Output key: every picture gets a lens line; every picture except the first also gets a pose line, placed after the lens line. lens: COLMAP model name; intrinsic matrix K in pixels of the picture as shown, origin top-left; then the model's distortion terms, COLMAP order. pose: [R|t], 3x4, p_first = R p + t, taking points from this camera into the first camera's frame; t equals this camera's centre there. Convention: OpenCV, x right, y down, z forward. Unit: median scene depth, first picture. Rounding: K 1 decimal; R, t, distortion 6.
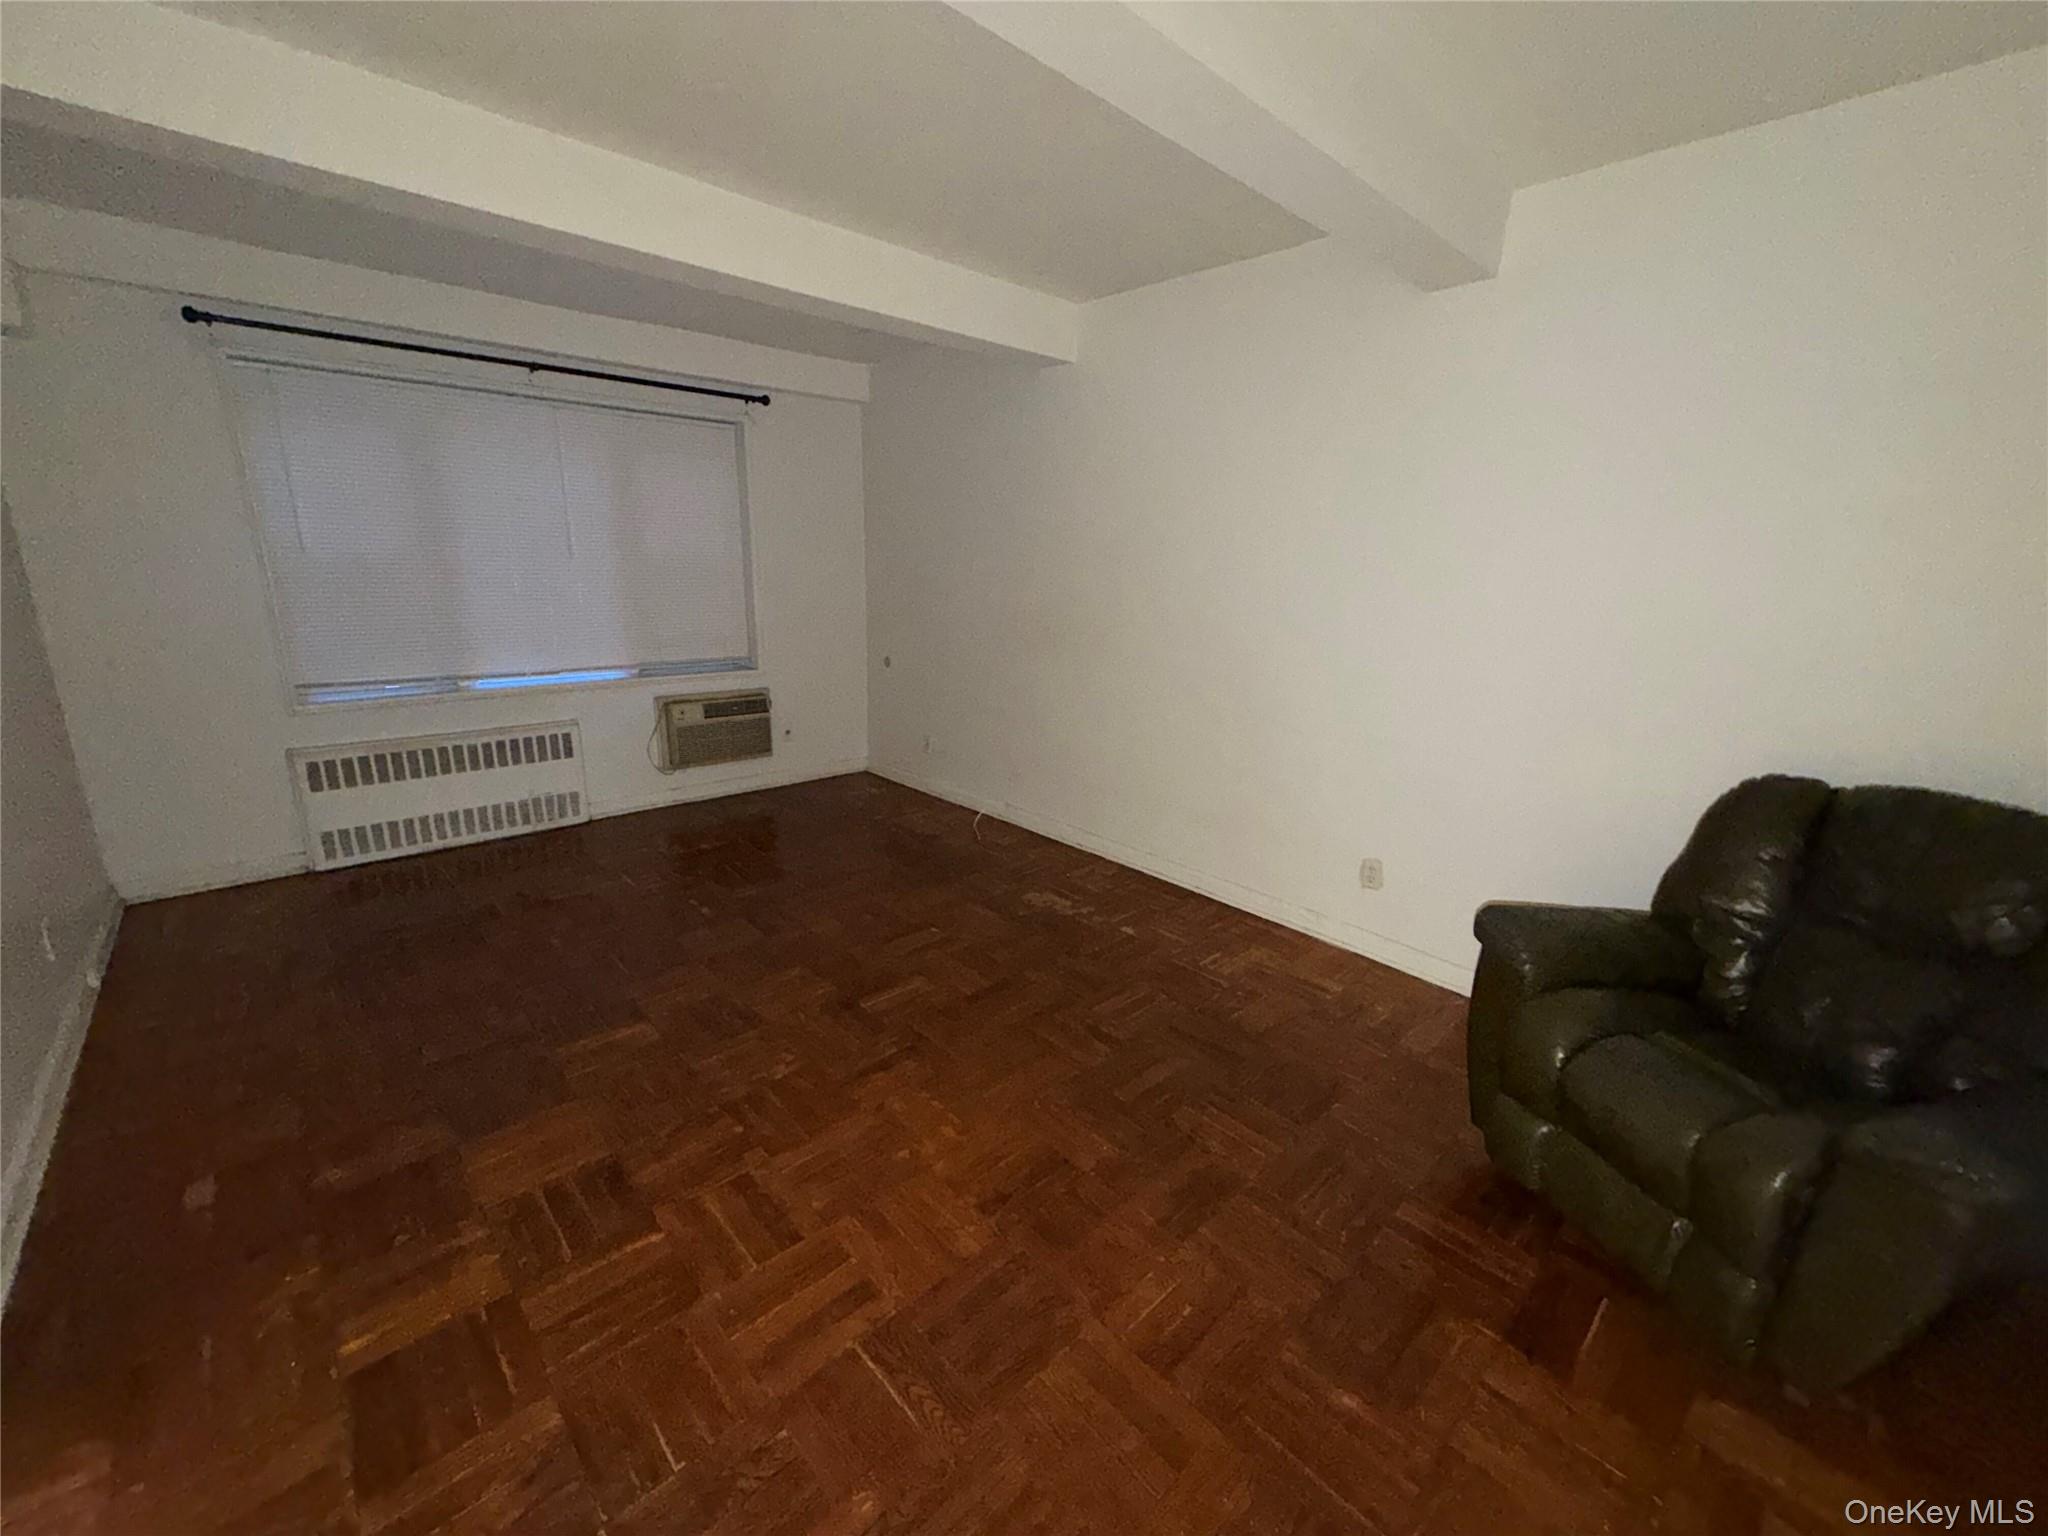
lens RADIAL K [[813.6, 0, 1023.7], [0, 813.6, 759.2], [0, 0, 1]] dist [0.000585, 0.000085]
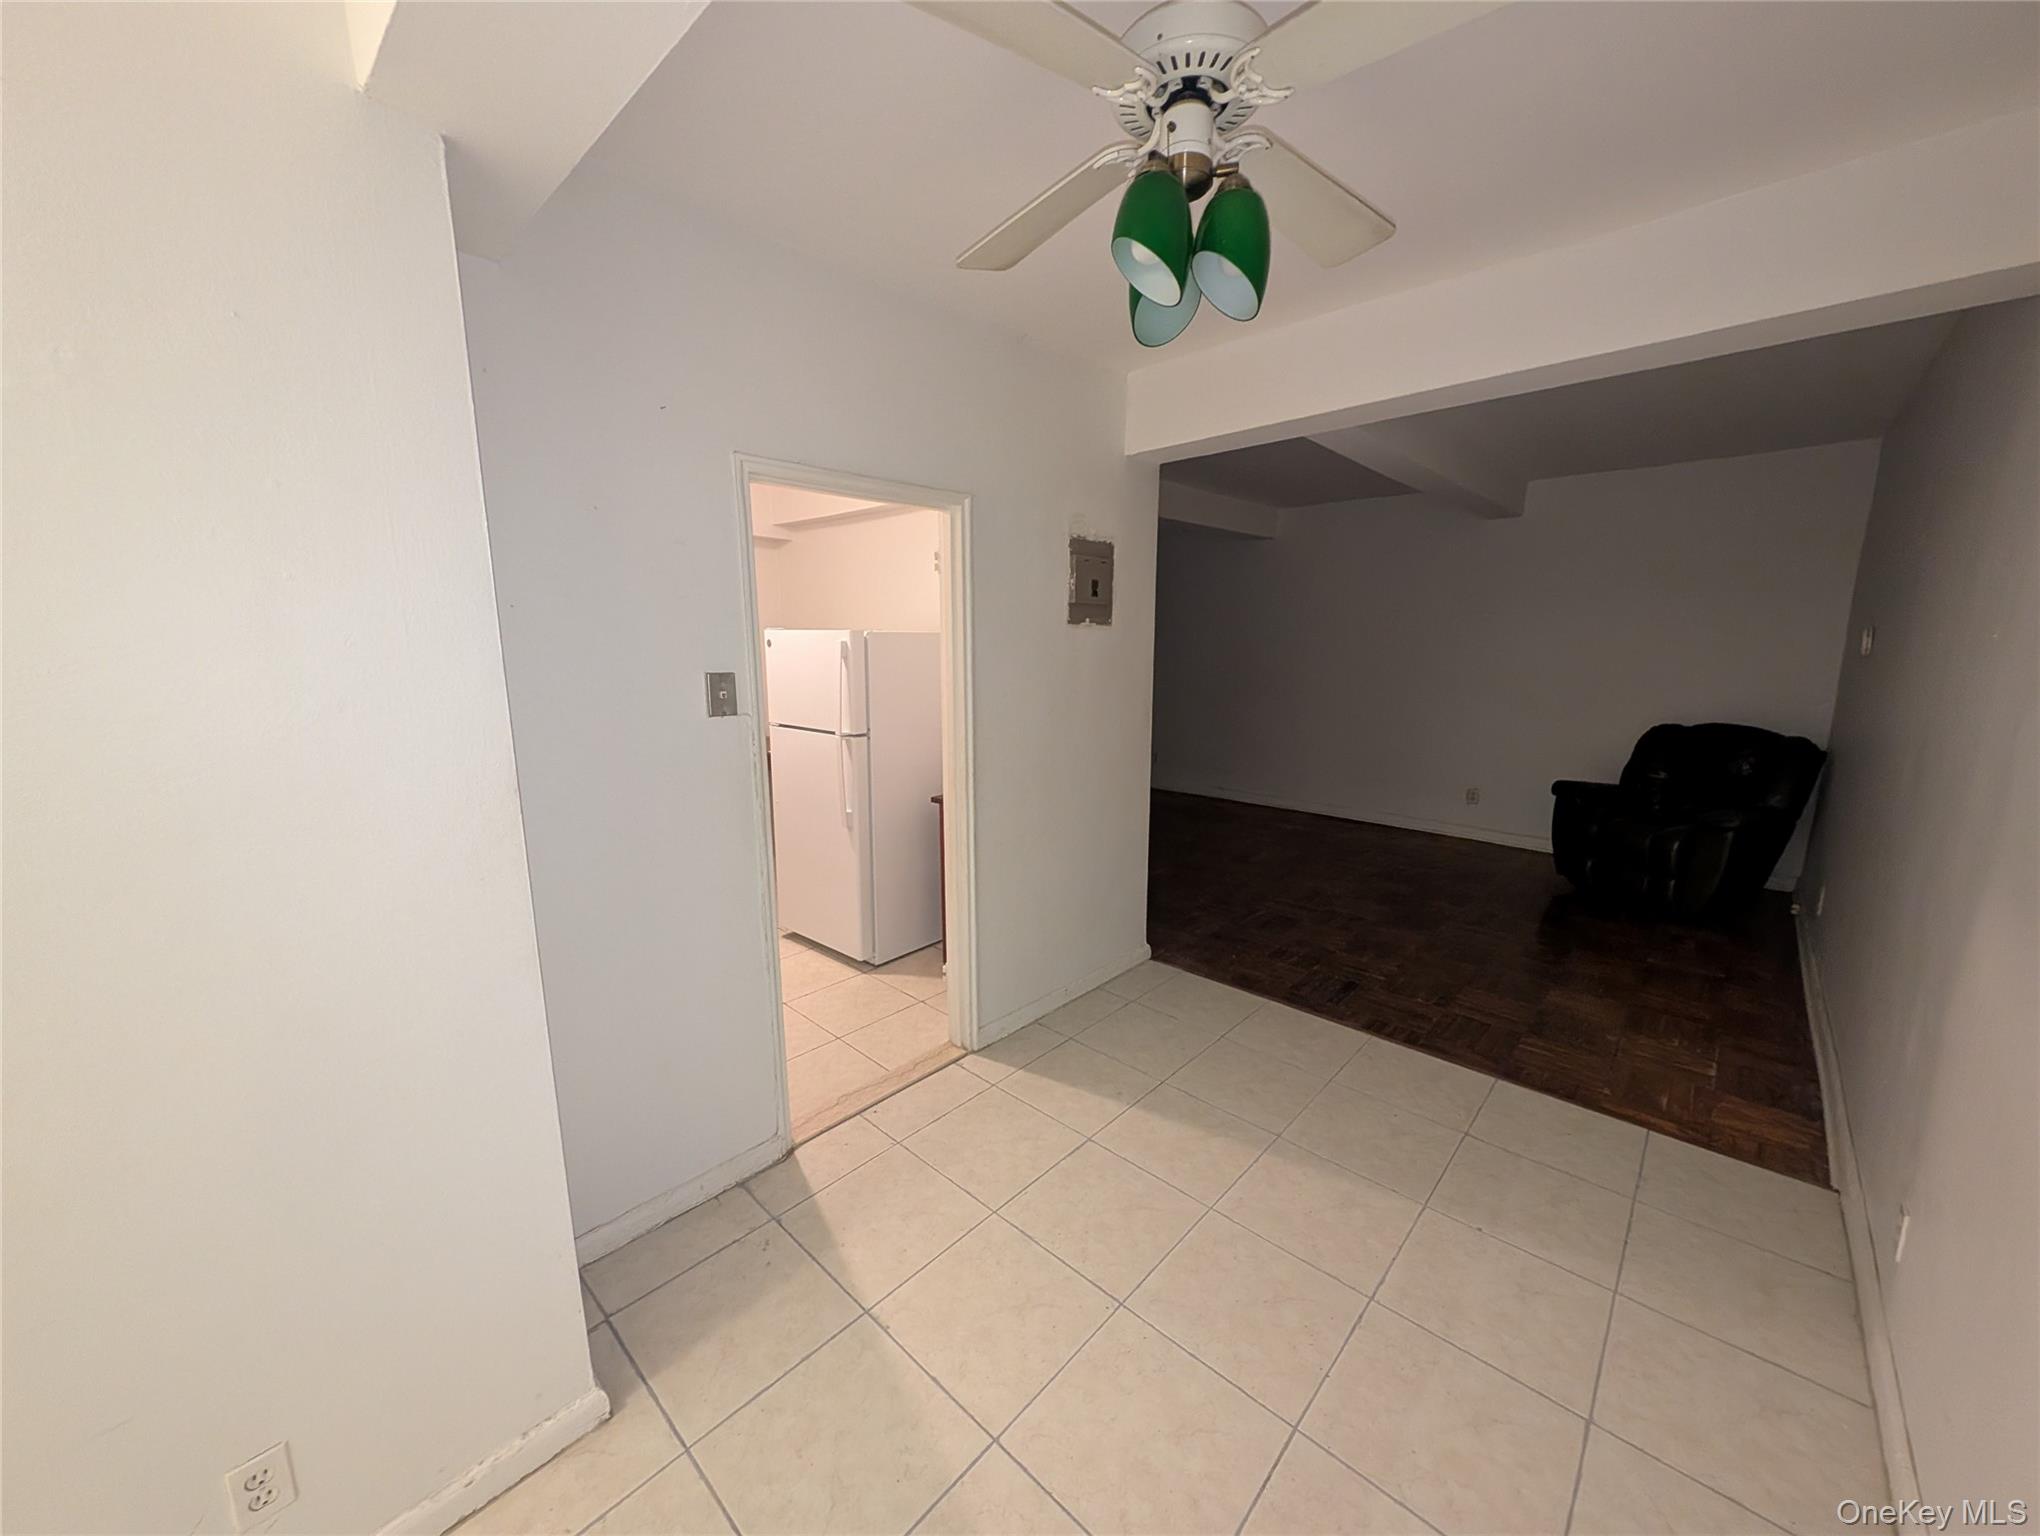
lens RADIAL K [[764.6, 0, 1007.8], [0, 764.6, 776.1], [0, 0, 1]] dist [0.004405, -0.002109]
pose [[0.998265, -0.035422, 0.047030, -0.949213], [0.038455, 0.997129, -0.065225, 0.200778], [-0.044584, 0.066921, 0.996762, -0.981662]]
